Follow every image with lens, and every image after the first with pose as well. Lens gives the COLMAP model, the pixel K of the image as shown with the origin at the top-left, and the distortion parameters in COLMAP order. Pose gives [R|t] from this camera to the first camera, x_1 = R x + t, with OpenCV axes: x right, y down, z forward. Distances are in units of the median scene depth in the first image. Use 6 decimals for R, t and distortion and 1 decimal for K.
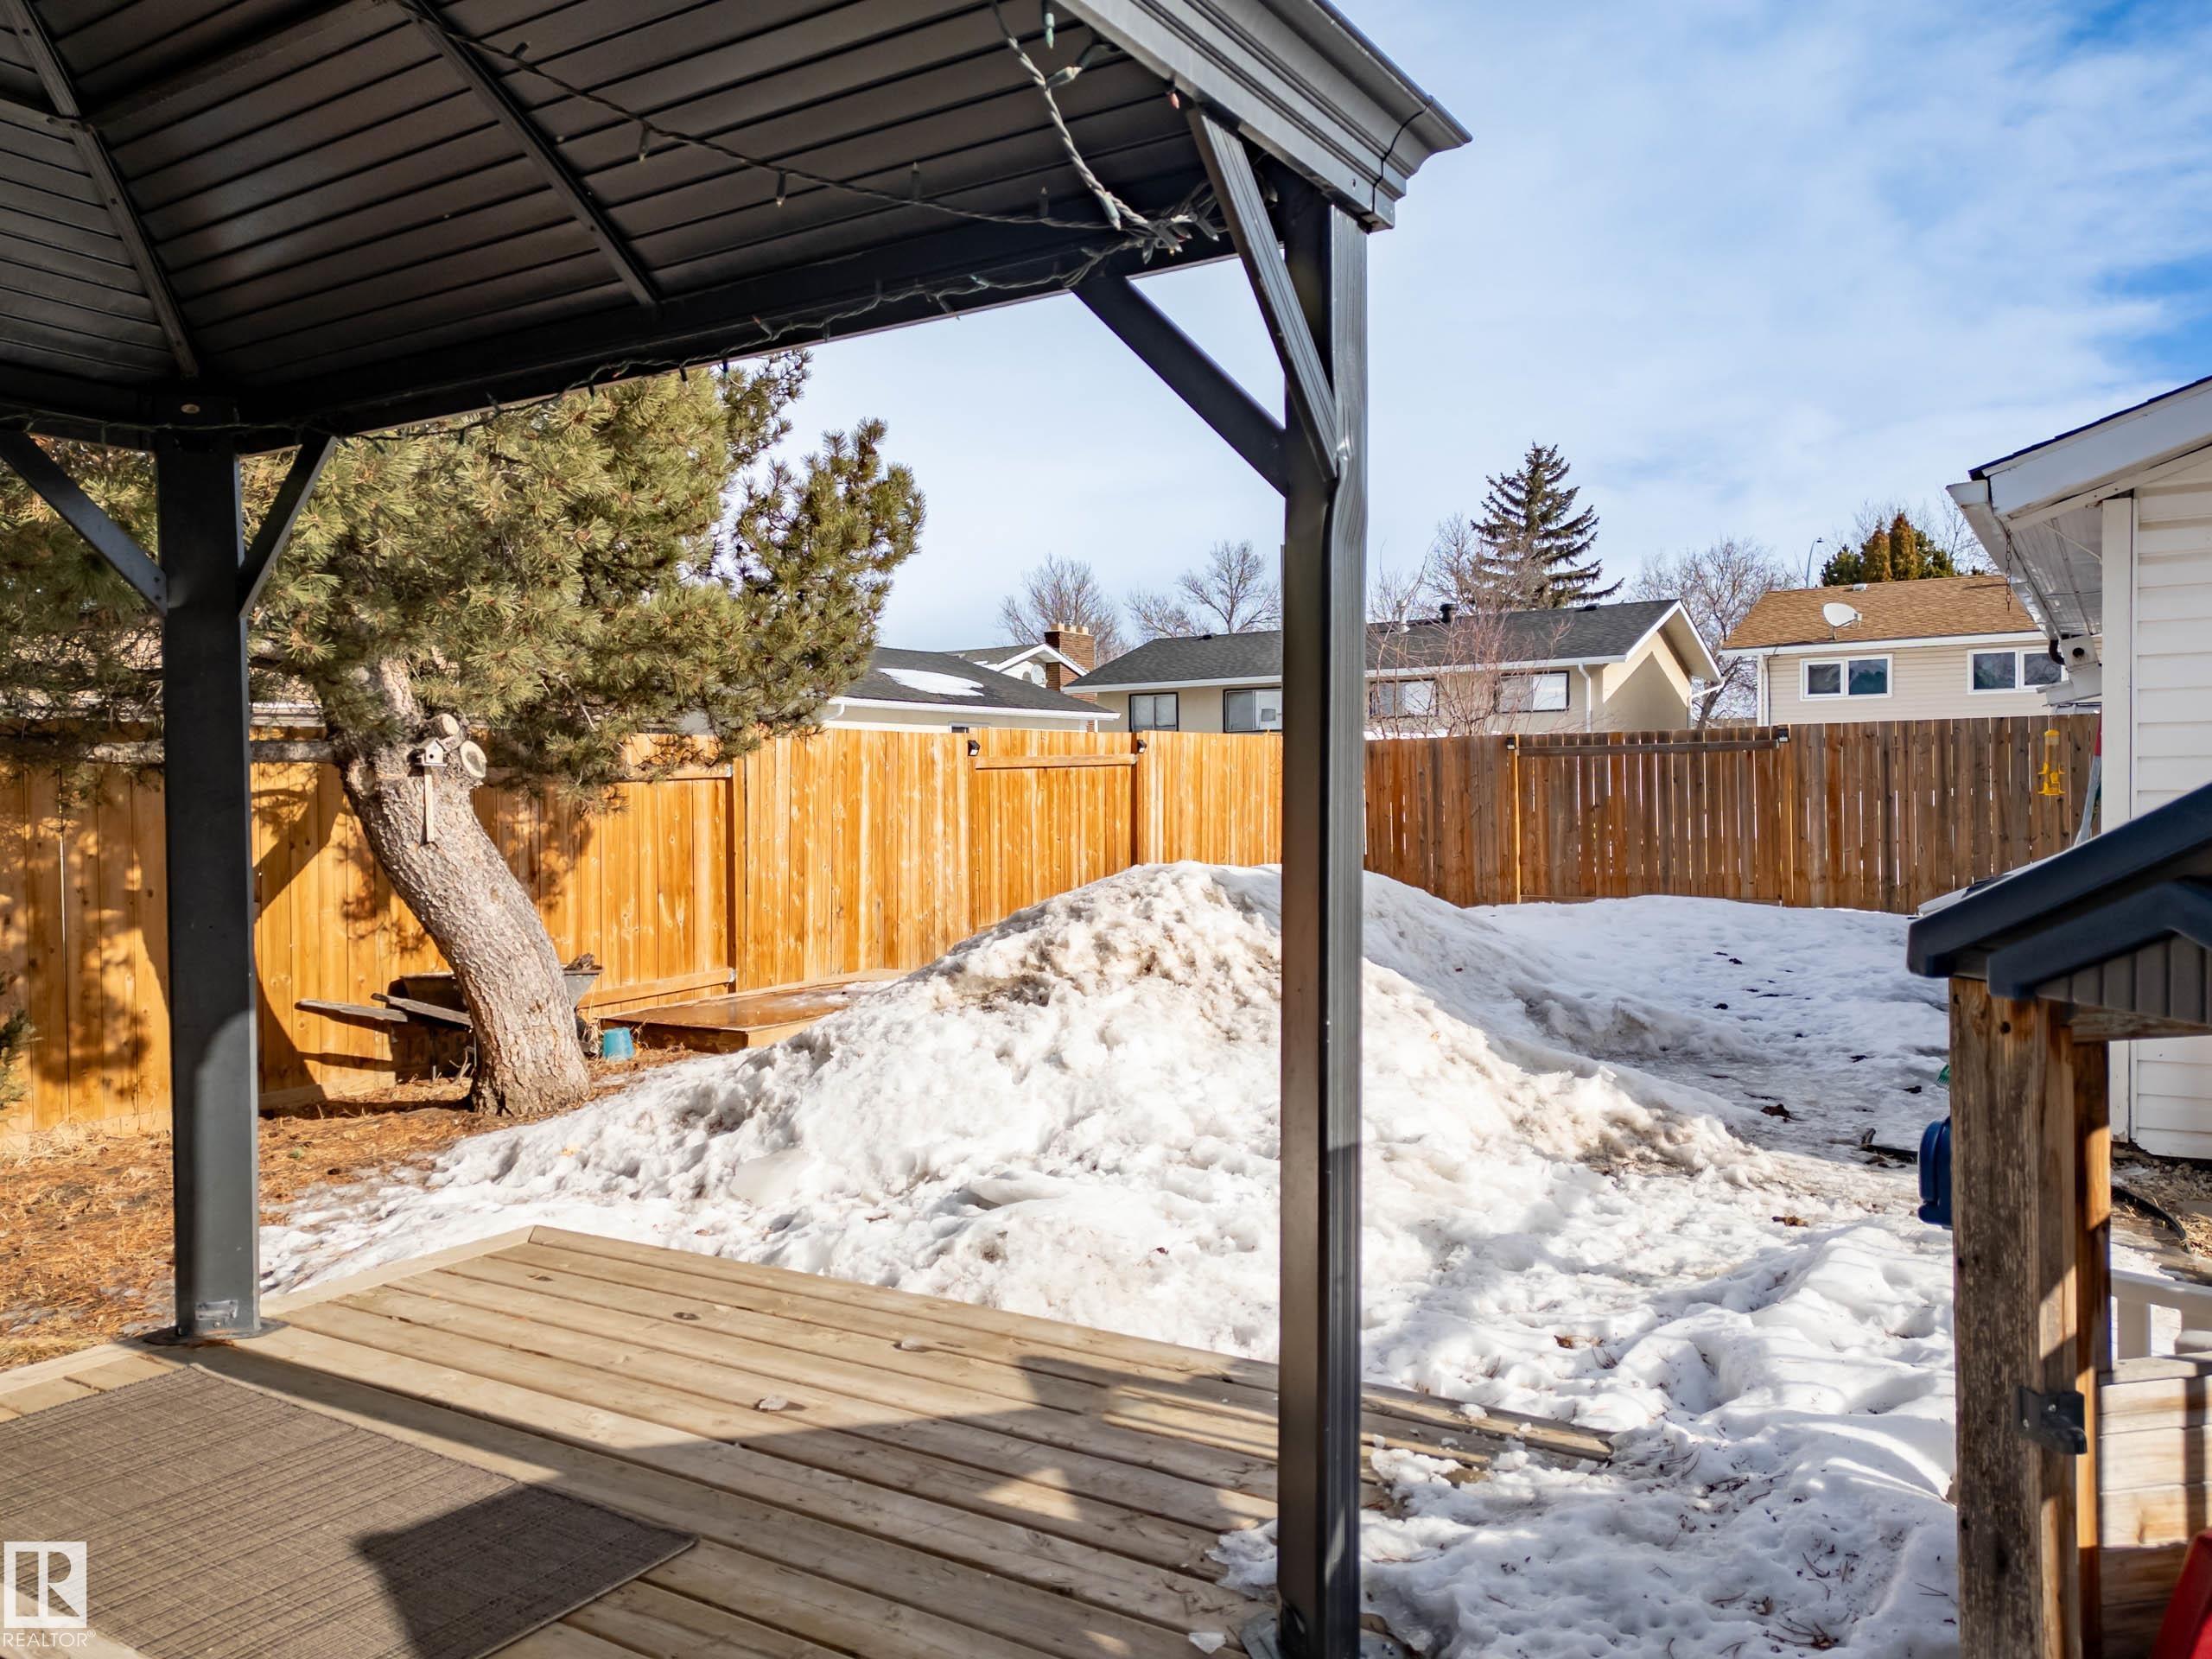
lens RADIAL K [[1543.0, 0, 1071.8], [0, 1543.0, 794.0], [0, 0, 1]] dist [0.079595, -0.069414]
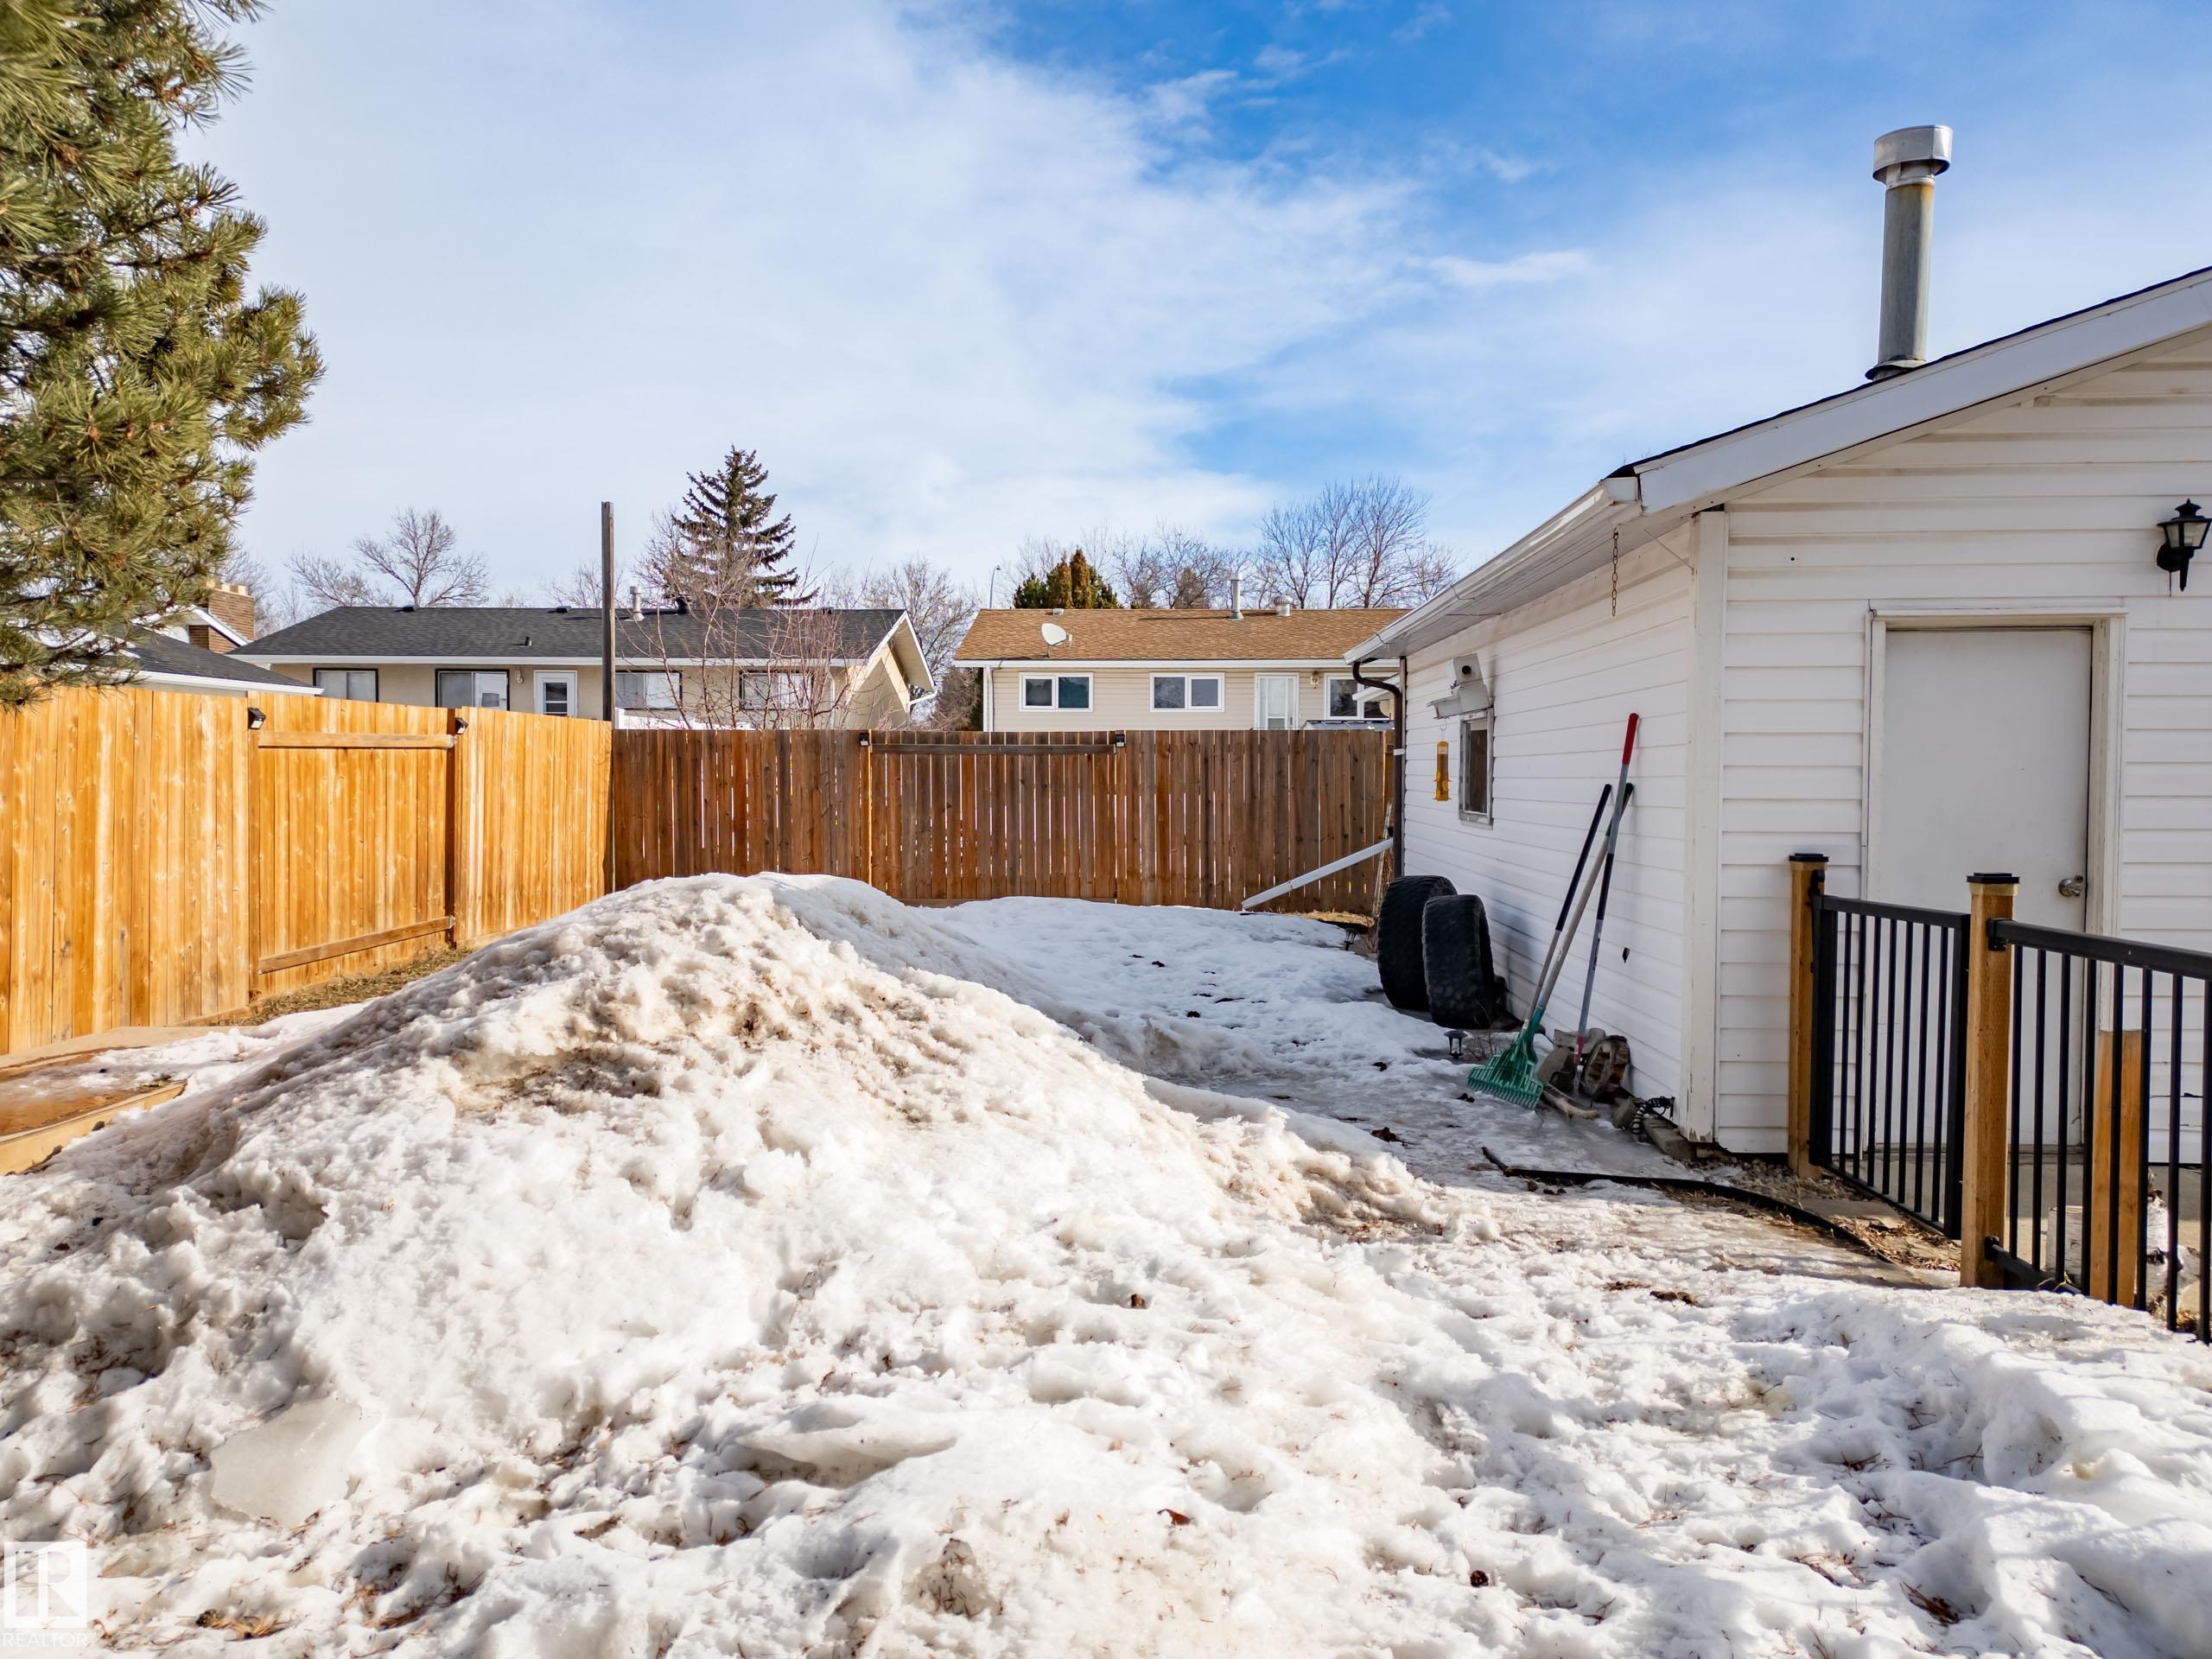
lens RADIAL K [[1543.0, 0, 1070.1], [0, 1543.0, 807.6], [0, 0, 1]] dist [0.079595, -0.069414]
pose [[0.872211, 0.011344, 0.488997, -0.083324], [-0.016532, 0.999844, 0.006293, 0.001481], [-0.488850, -0.013573, 0.872263, 0.136668]]
